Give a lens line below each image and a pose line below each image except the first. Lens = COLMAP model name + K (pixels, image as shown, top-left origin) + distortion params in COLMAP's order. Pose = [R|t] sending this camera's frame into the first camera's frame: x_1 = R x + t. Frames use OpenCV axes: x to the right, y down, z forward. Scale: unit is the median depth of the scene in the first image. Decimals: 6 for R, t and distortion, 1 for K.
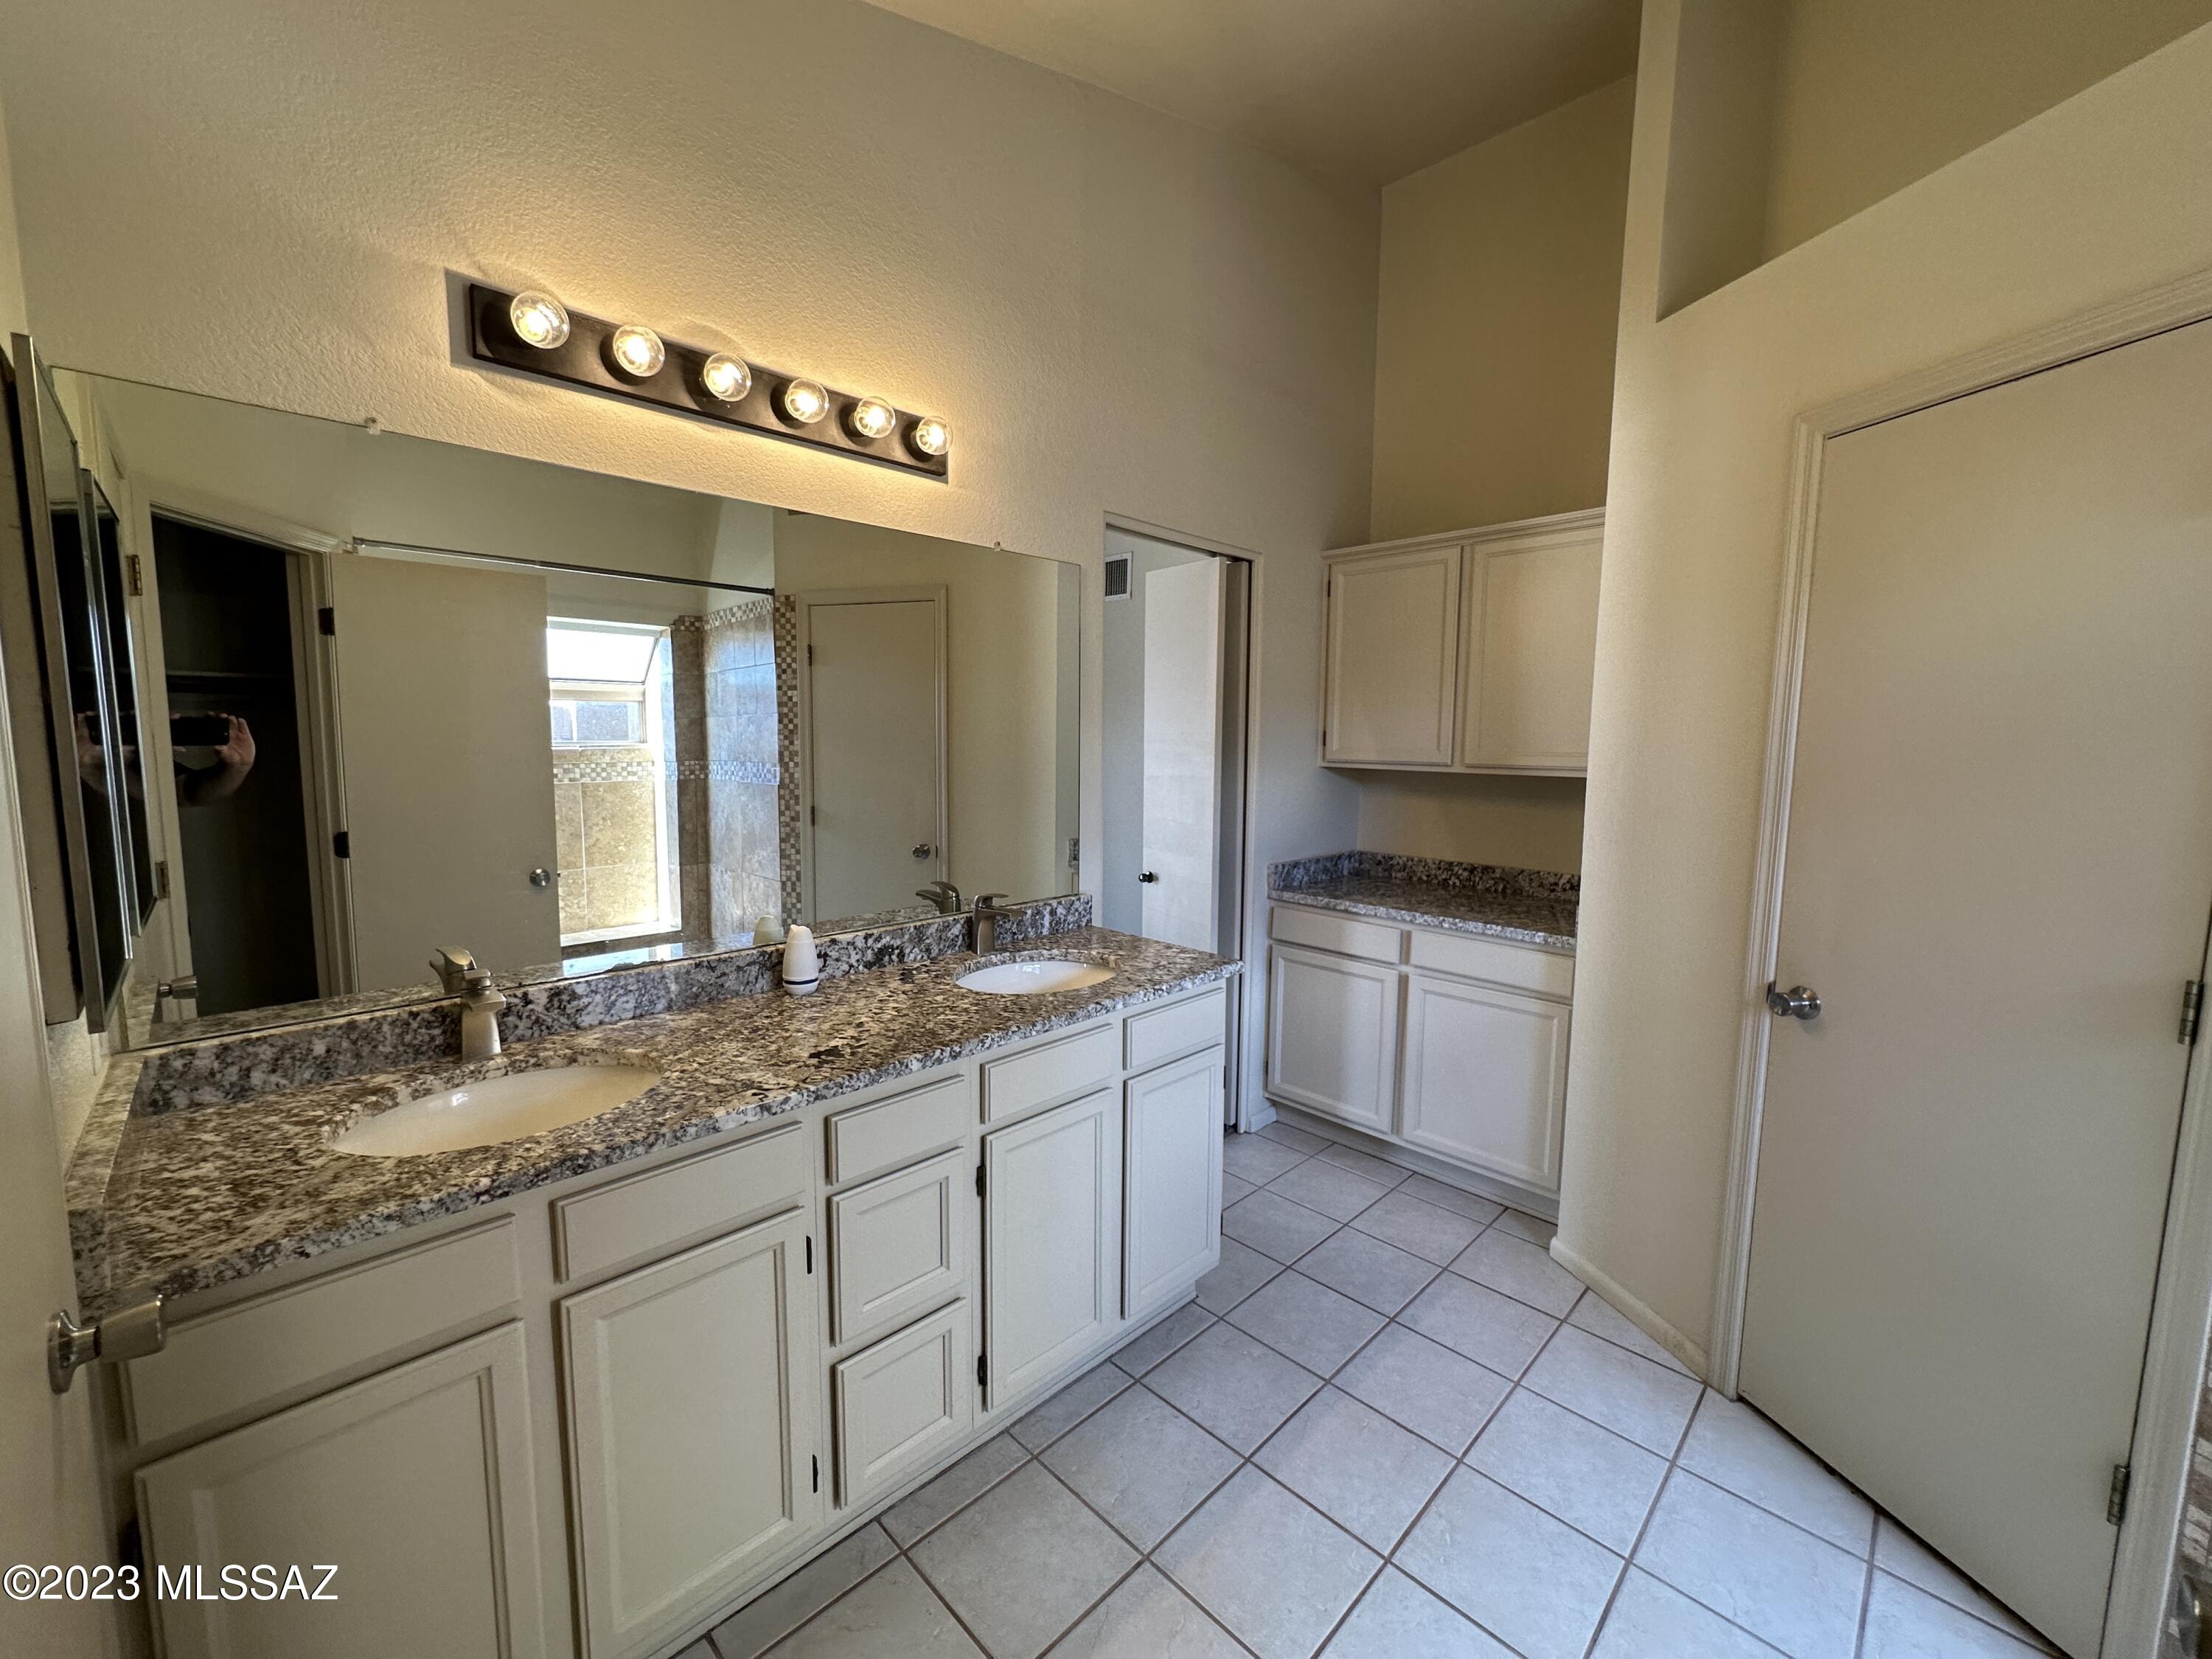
lens RADIAL K [[865.0, 0, 1103.6], [0, 865.0, 826.0], [0, 0, 1]] dist [0.003870, 0.000110]
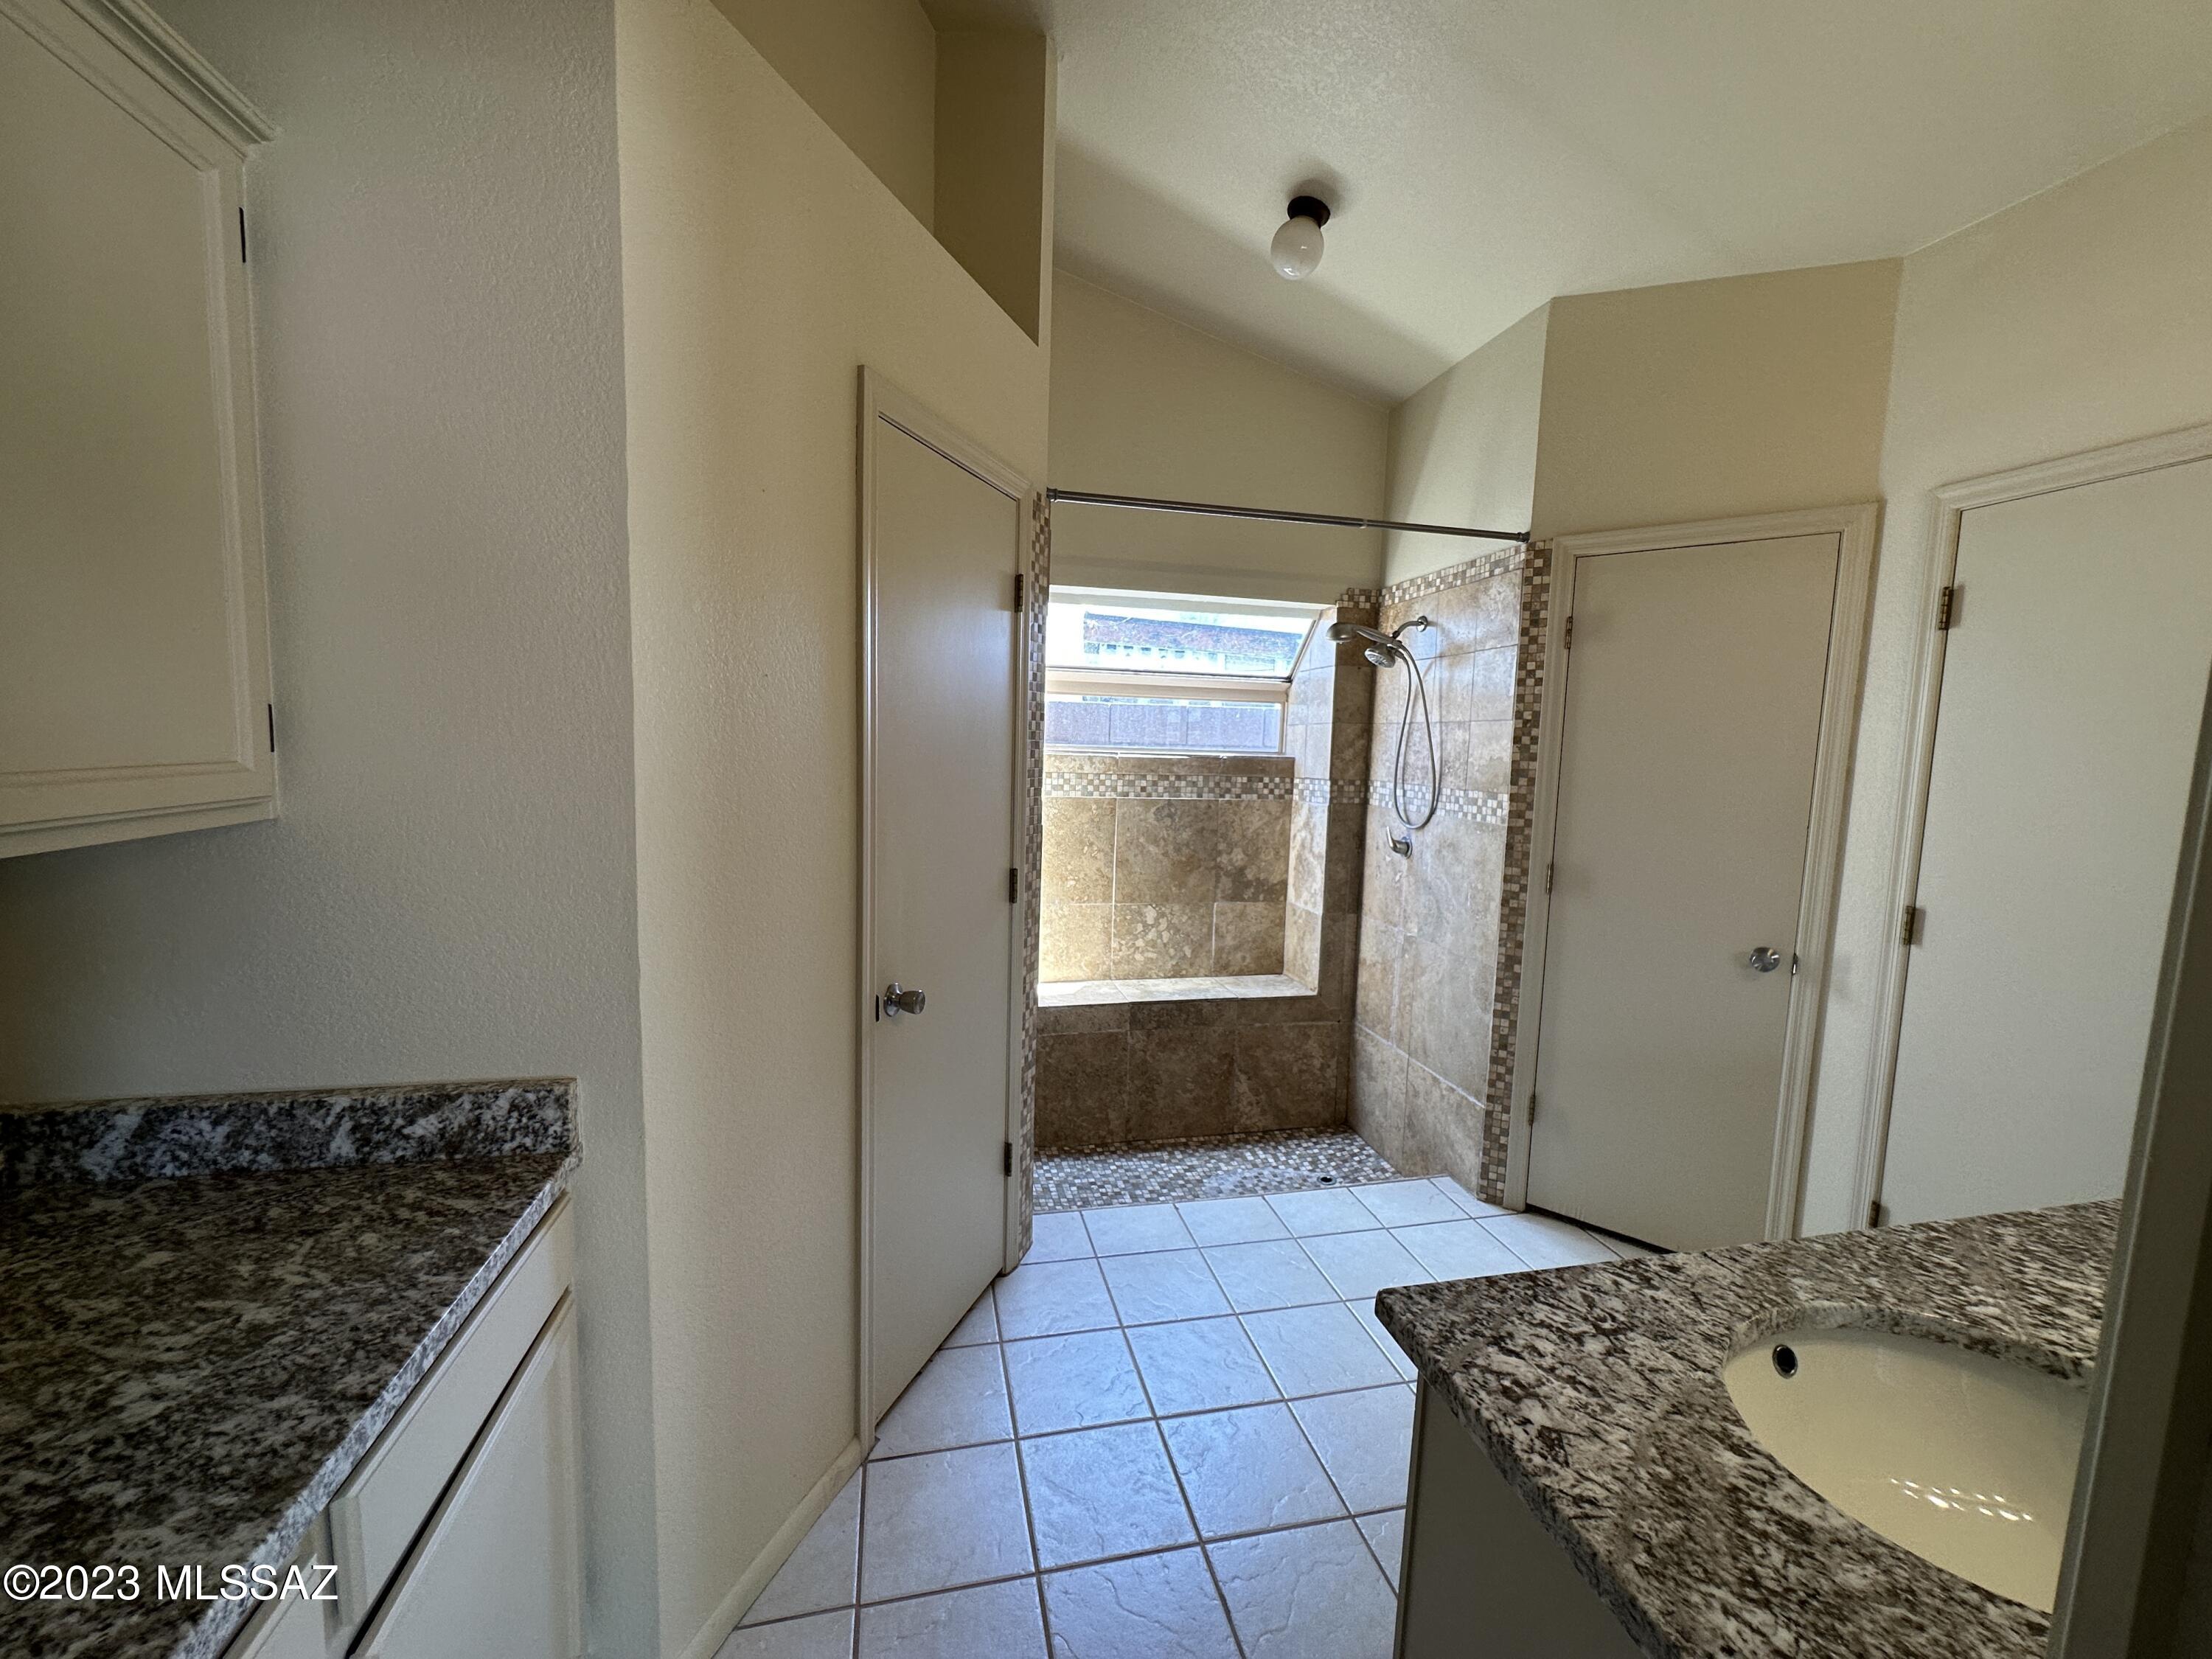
lens RADIAL K [[865.0, 0, 1107.0], [0, 865.0, 822.3], [0, 0, 1]] dist [0.003870, 0.000110]
pose [[-0.848293, -0.090594, 0.521720, 0.089525], [0.015302, 0.980651, 0.195164, -0.196894], [-0.529306, 0.173540, -0.830493, 1.704182]]
